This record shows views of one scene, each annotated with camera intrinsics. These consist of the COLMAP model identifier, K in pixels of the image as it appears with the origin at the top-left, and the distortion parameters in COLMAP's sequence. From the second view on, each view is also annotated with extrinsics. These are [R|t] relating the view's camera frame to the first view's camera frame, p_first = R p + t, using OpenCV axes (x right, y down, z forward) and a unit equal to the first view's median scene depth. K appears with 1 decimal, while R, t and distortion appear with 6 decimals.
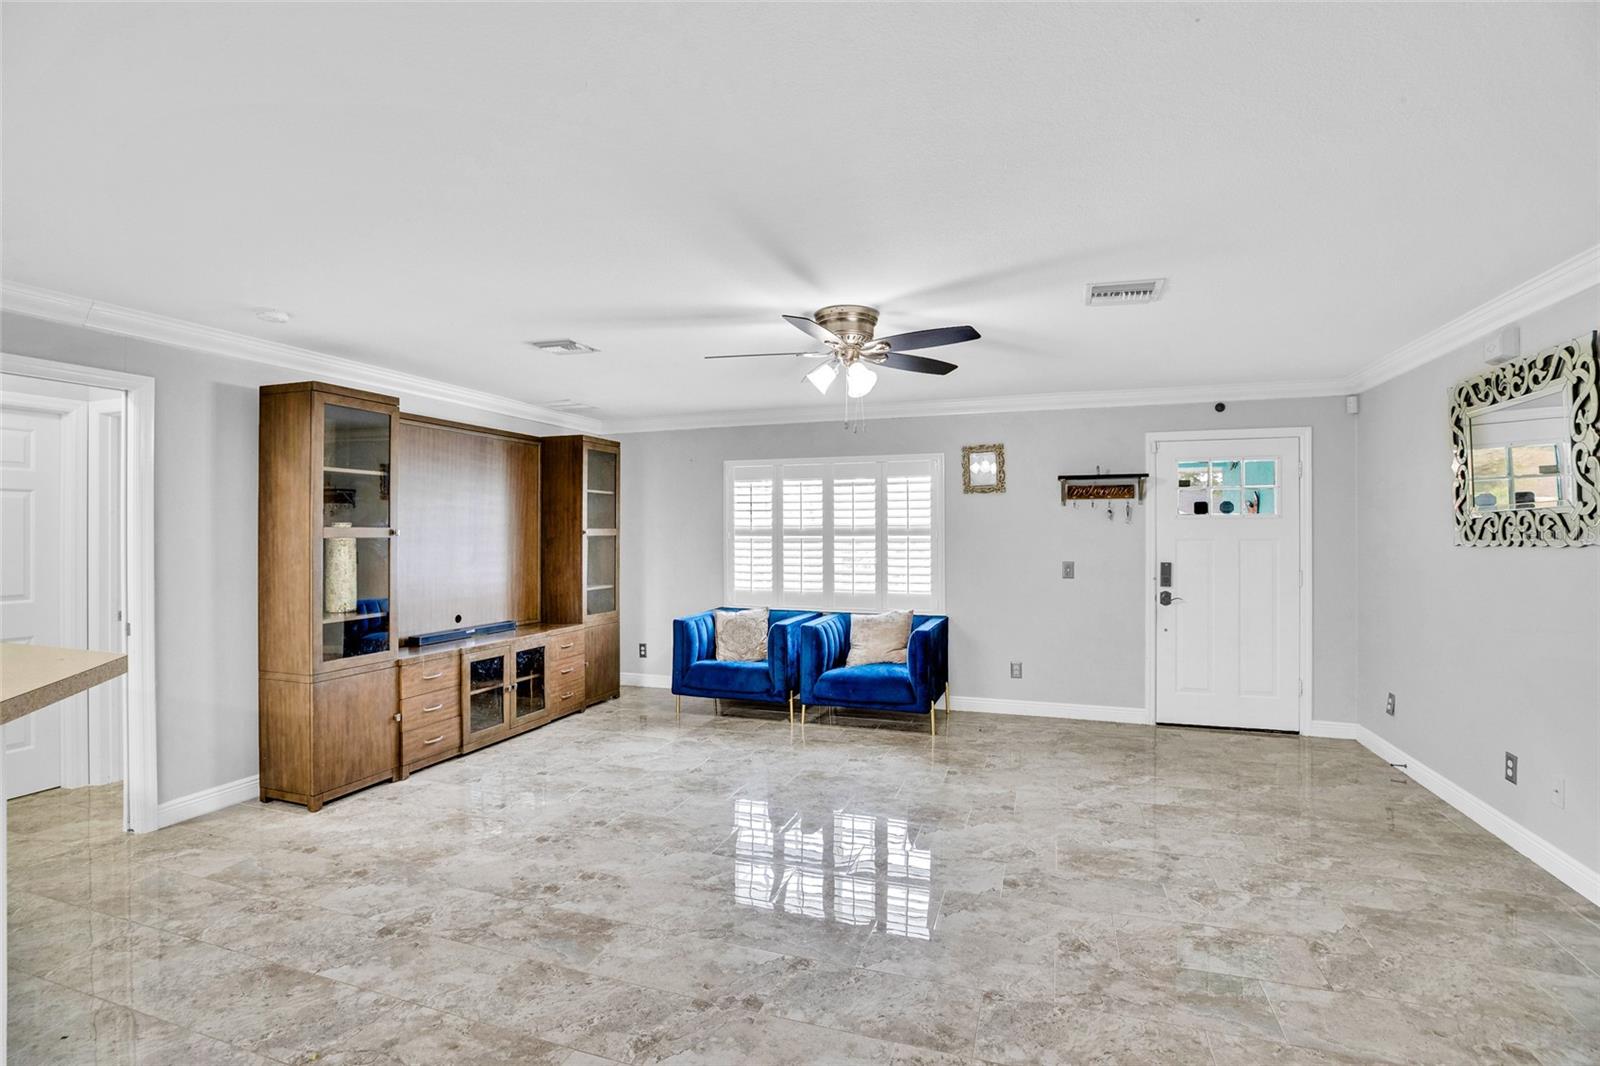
lens RADIAL K [[735.5, 0, 805.4], [0, 735.5, 529.3], [0, 0, 1]] dist [-0.011691, 0.001707]
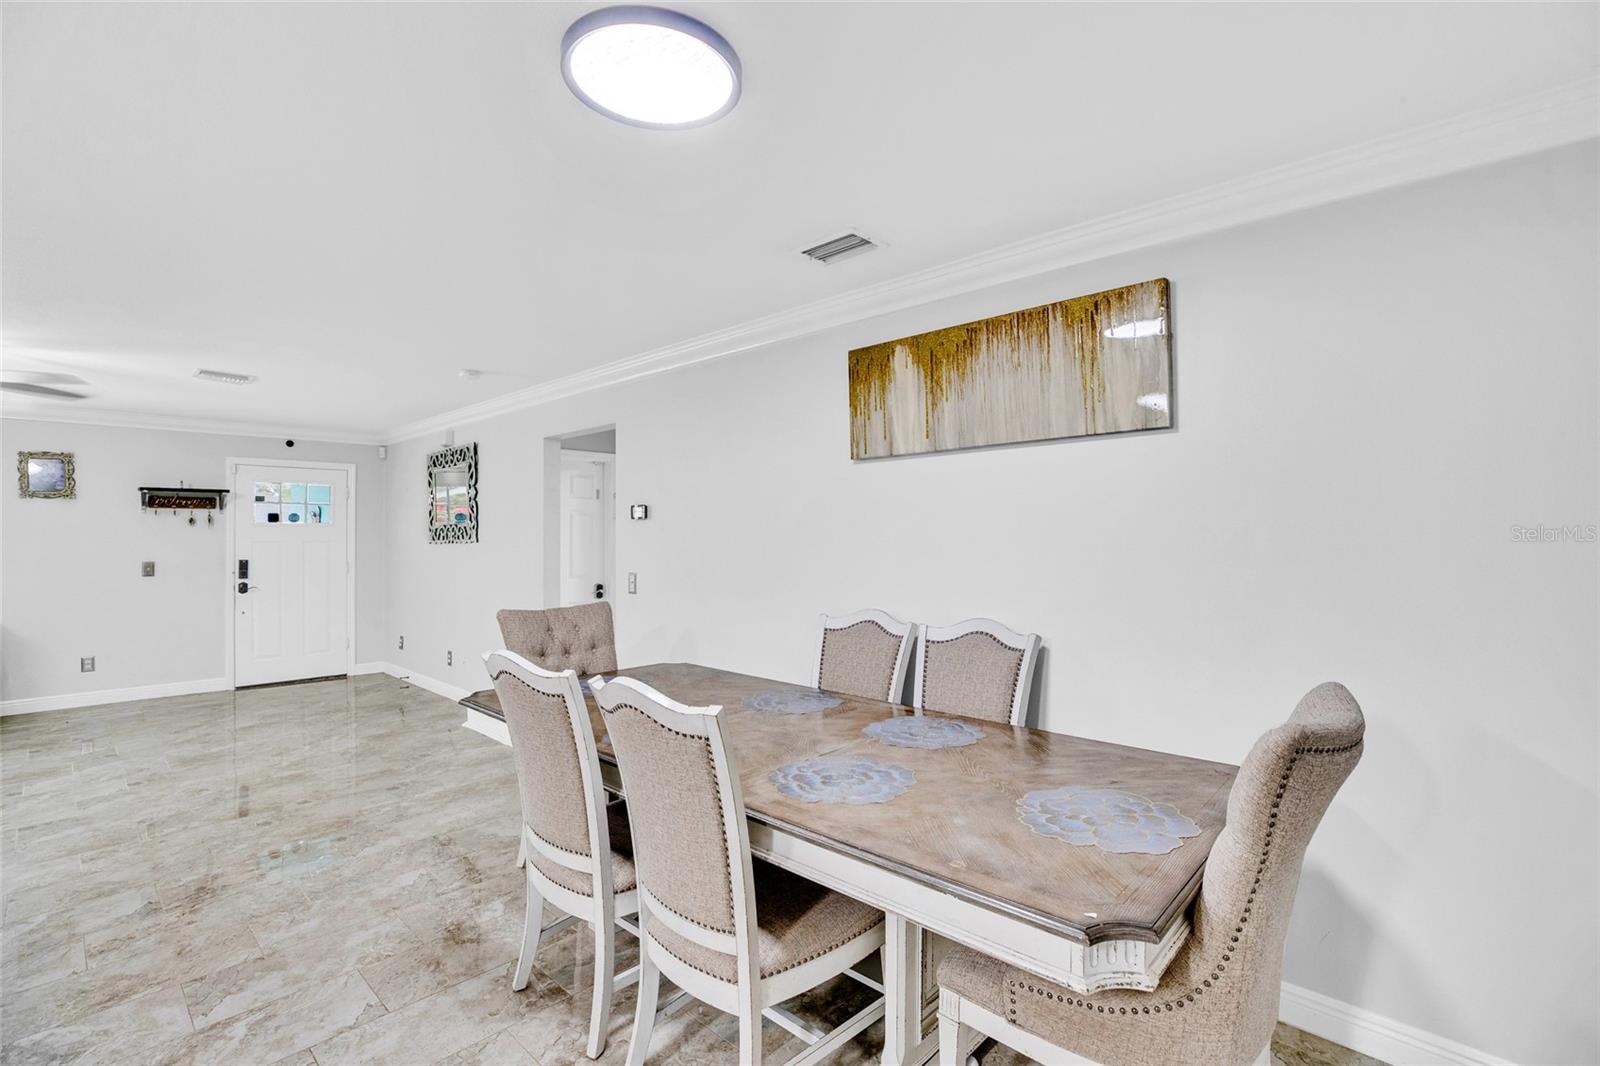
lens RADIAL K [[735.5, 0, 804.7], [0, 735.5, 530.1], [0, 0, 1]] dist [-0.011691, 0.001707]
pose [[0.423246, 0.007470, 0.905984, -0.311197], [-0.000982, 0.999969, -0.007787, 0.002870], [-0.906014, 0.002406, 0.423241, -0.530905]]
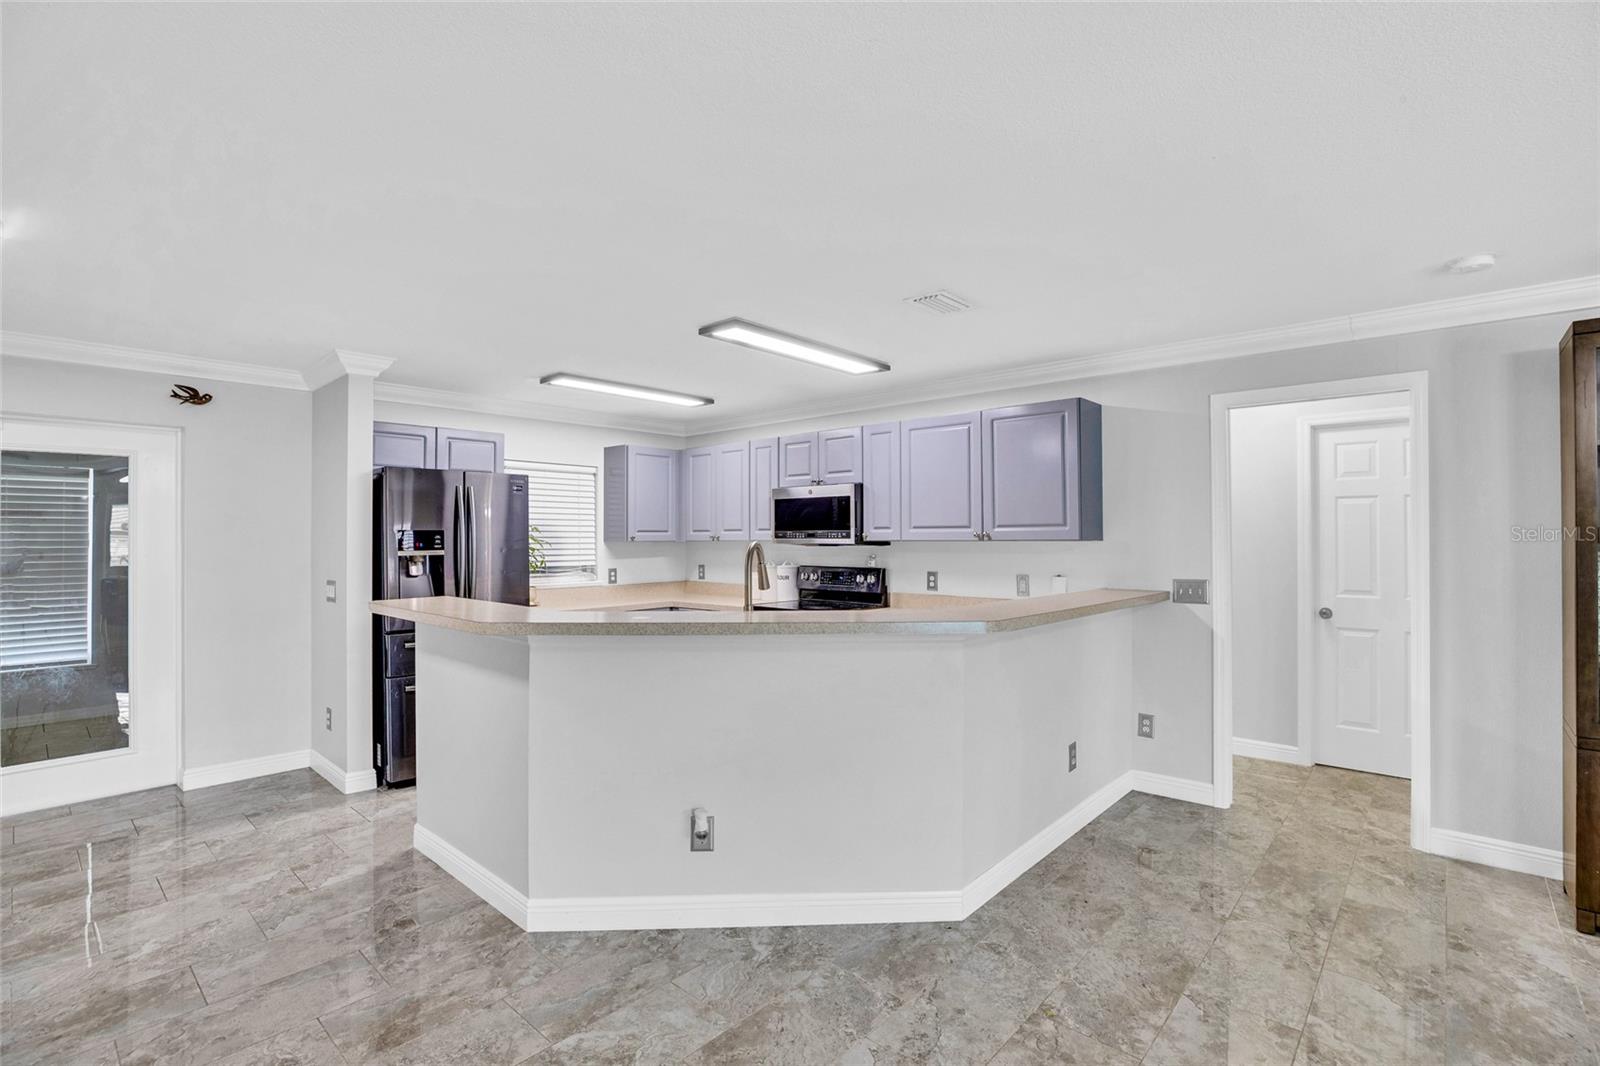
lens RADIAL K [[735.5, 0, 800.3], [0, 735.5, 536.3], [0, 0, 1]] dist [-0.011691, 0.001707]
pose [[-0.387143, 0.008761, -0.921978, 0.228543], [0.013538, 0.999901, 0.003817, -0.007428], [0.921920, -0.011004, -0.387223, 0.496850]]
